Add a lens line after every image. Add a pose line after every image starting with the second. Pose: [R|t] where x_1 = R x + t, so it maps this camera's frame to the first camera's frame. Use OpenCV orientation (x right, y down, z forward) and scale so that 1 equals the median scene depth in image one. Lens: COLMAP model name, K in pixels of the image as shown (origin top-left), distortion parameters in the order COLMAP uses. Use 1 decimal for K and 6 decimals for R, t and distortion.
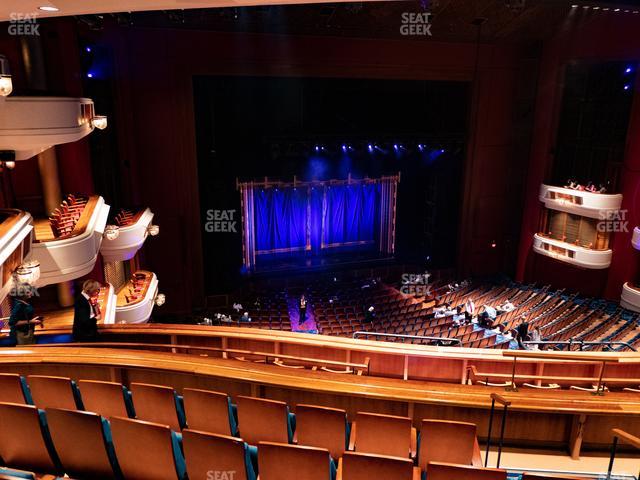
lens RADIAL K [[497.9, 0, 320.0], [0, 497.9, 240.0], [0, 0, 1]] dist [-0.029440, 0.010309]
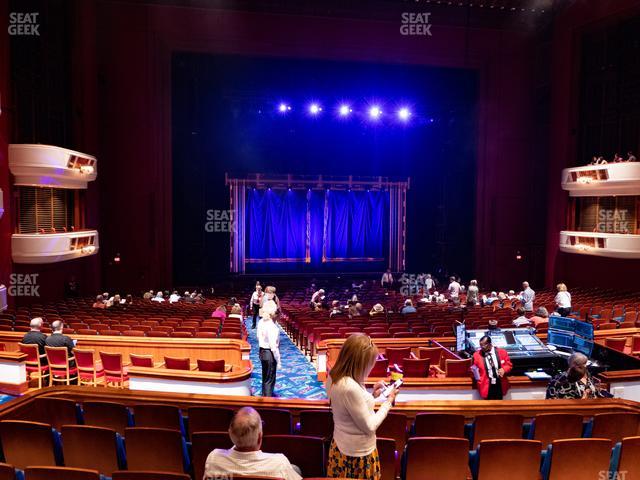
lens RADIAL K [[497.9, 0, 320.0], [0, 497.9, 240.0], [0, 0, 1]] dist [-0.029440, 0.010309]
pose [[0.985510, 0.012163, -0.169181, 0.177545], [-0.048192, 0.976399, -0.210531, 0.198042], [0.162627, 0.215634, 0.962837, 0.139736]]
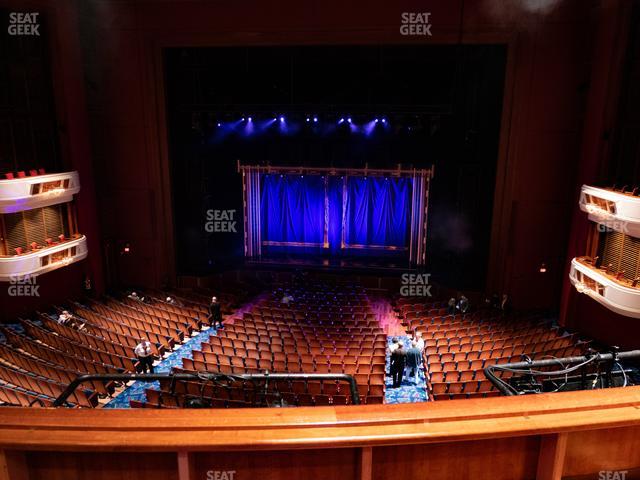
lens RADIAL K [[500.2, 0, 322.0], [0, 500.2, 238.8], [0, 0, 1]] dist [-0.024002, 0.013882]
pose [[0.889233, 0.110847, -0.443821, 0.426863], [-0.125502, 0.992087, -0.003673, 0.009171], [0.439902, 0.058967, 0.896108, 0.226144]]
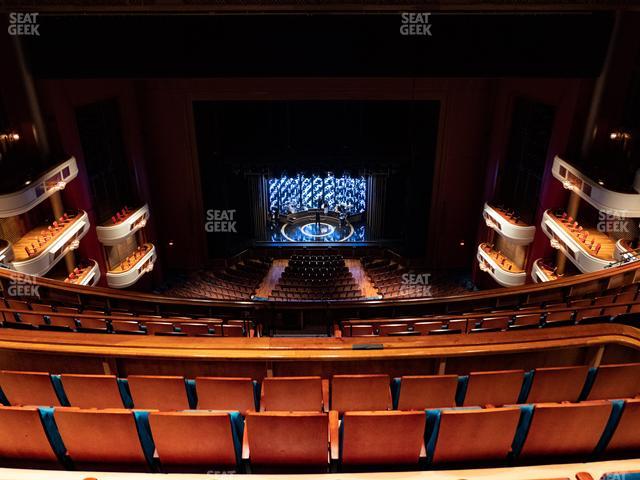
lens RADIAL K [[500.2, 0, 322.0], [0, 500.2, 238.8], [0, 0, 1]] dist [-0.024002, 0.013882]
pose [[0.946144, 0.131838, -0.295685, 0.429304], [-0.081196, 0.980768, 0.177484, -0.195419], [0.313398, -0.143917, 0.938653, -0.166120]]
